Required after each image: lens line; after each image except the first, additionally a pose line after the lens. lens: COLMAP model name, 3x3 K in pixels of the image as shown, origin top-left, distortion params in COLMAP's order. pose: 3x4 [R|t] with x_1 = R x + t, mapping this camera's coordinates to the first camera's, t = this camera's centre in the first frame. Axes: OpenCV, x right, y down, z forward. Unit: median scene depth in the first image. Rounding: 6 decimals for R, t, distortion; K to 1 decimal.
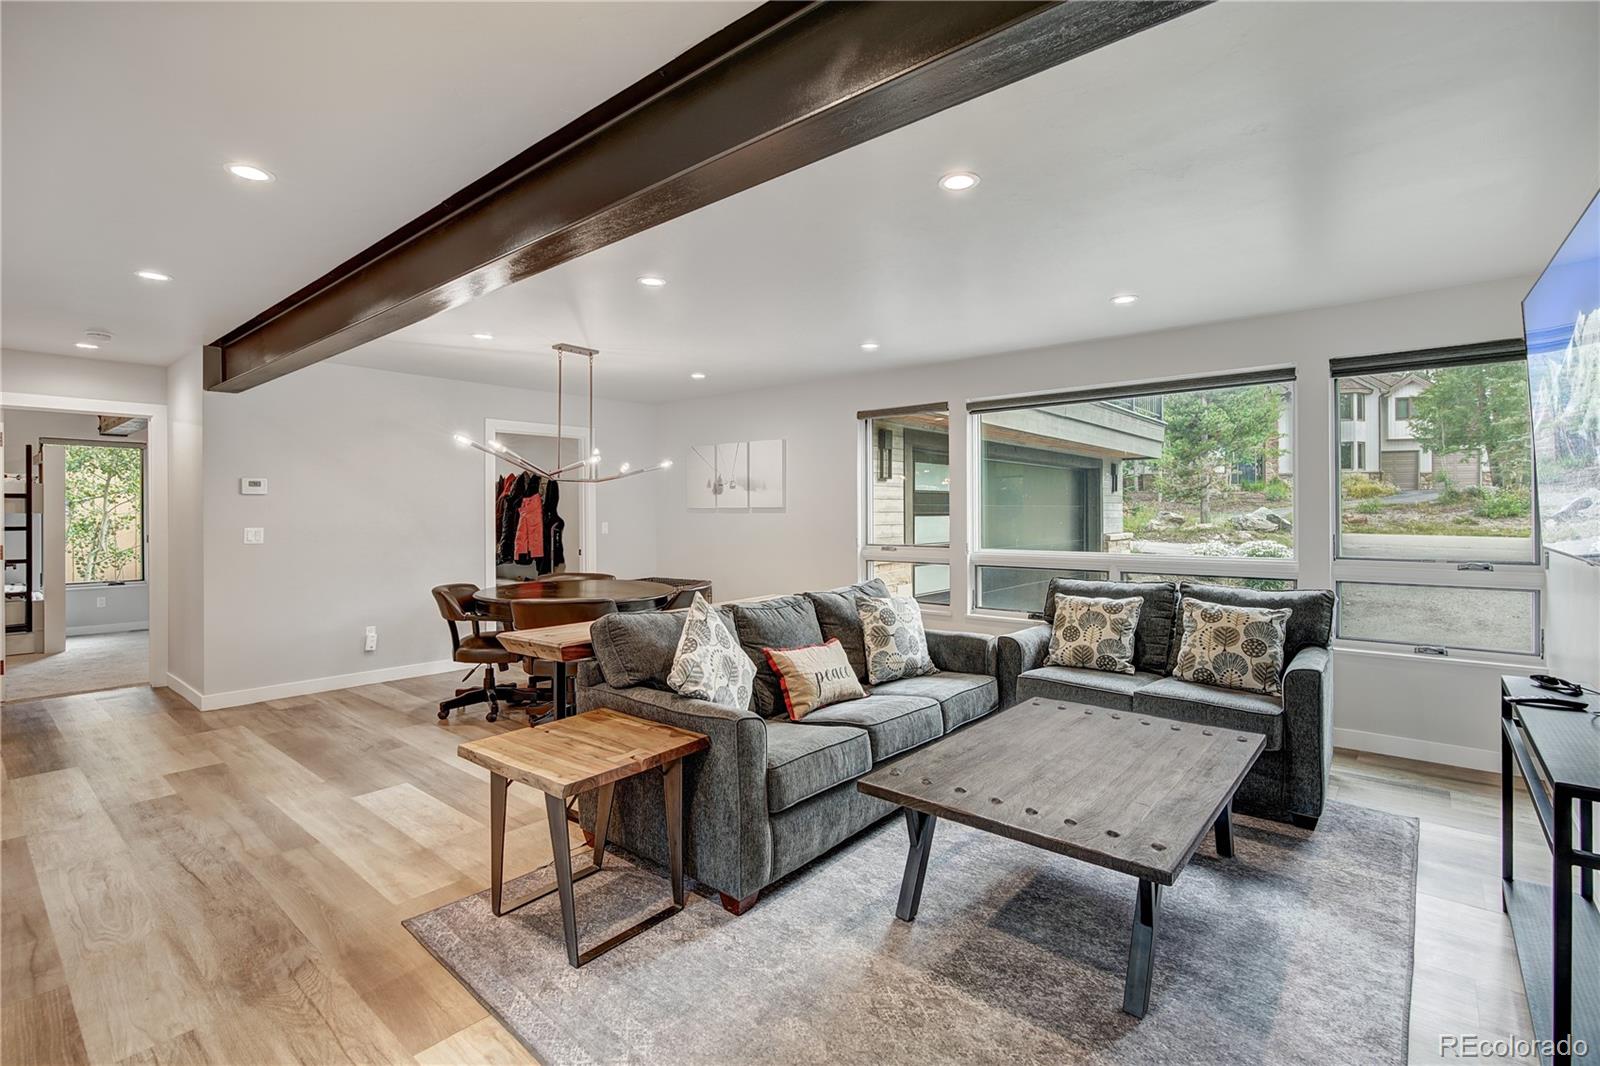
lens RADIAL K [[728.8, 0, 797.0], [0, 728.8, 519.6], [0, 0, 1]] dist [-0.004779, 0.004609]
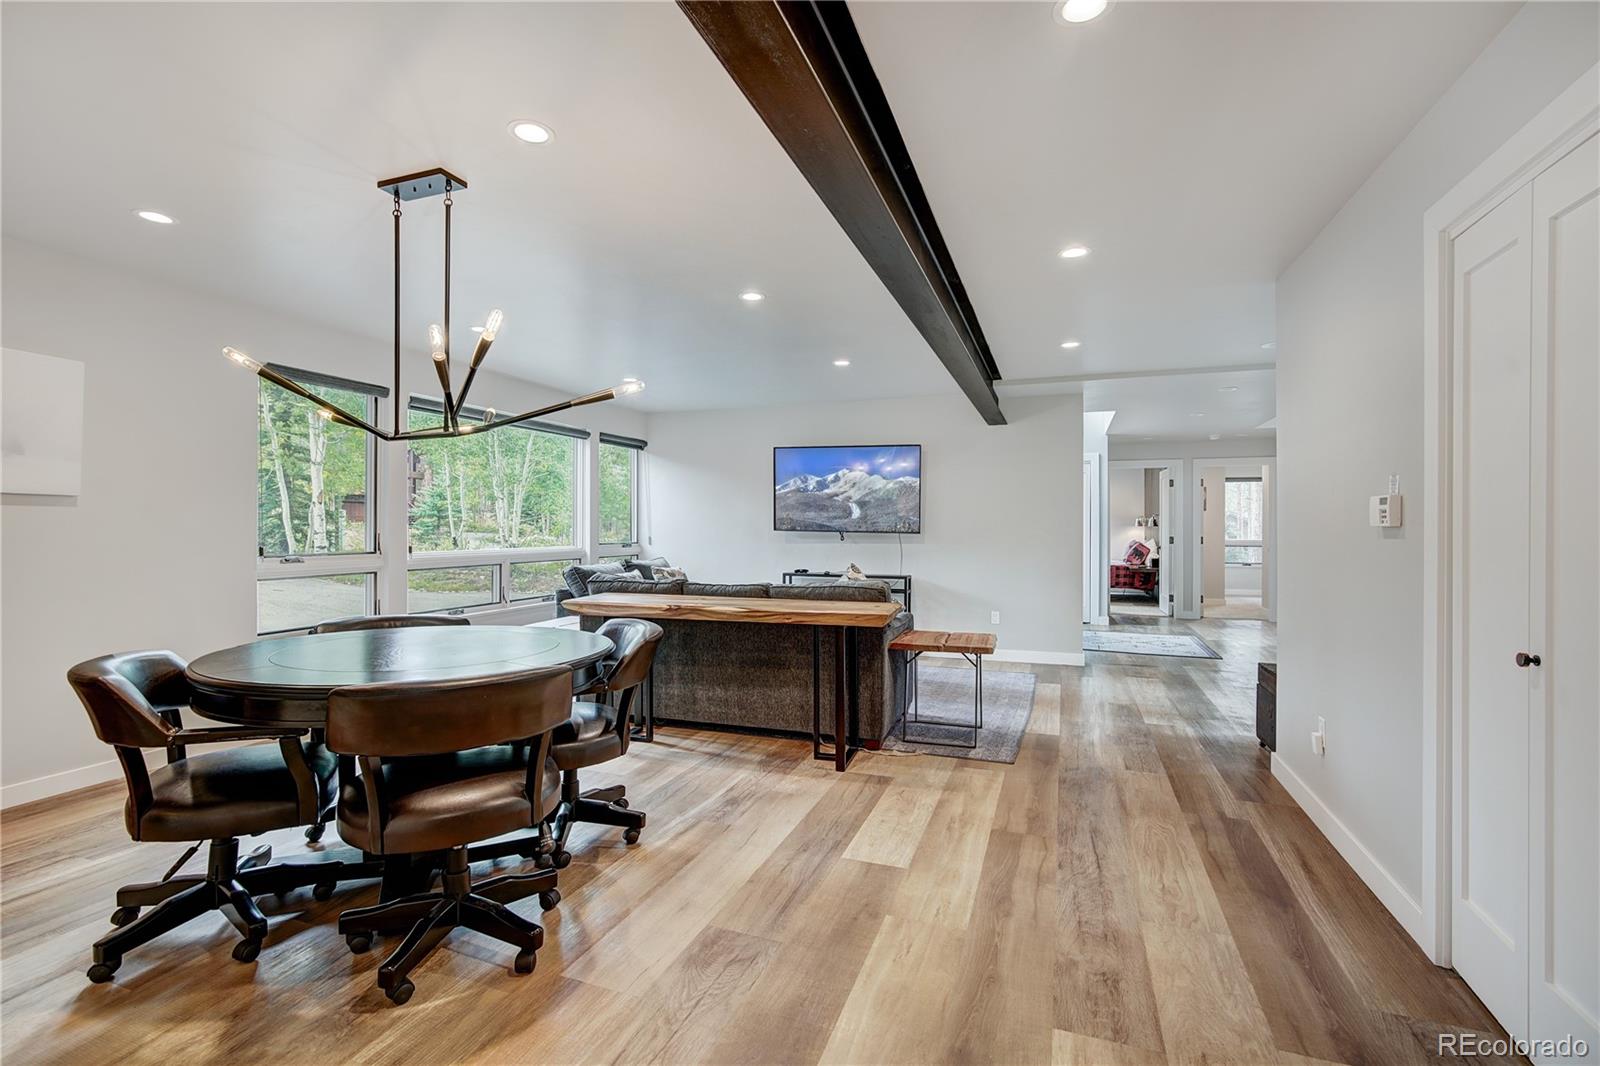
lens RADIAL K [[728.8, 0, 805.5], [0, 728.8, 531.7], [0, 0, 1]] dist [-0.004779, 0.004609]
pose [[-0.351223, -0.000746, 0.936291, -1.513557], [0.006415, 0.999974, 0.003203, 0.027921], [-0.936270, 0.007131, -0.351210, 1.598613]]
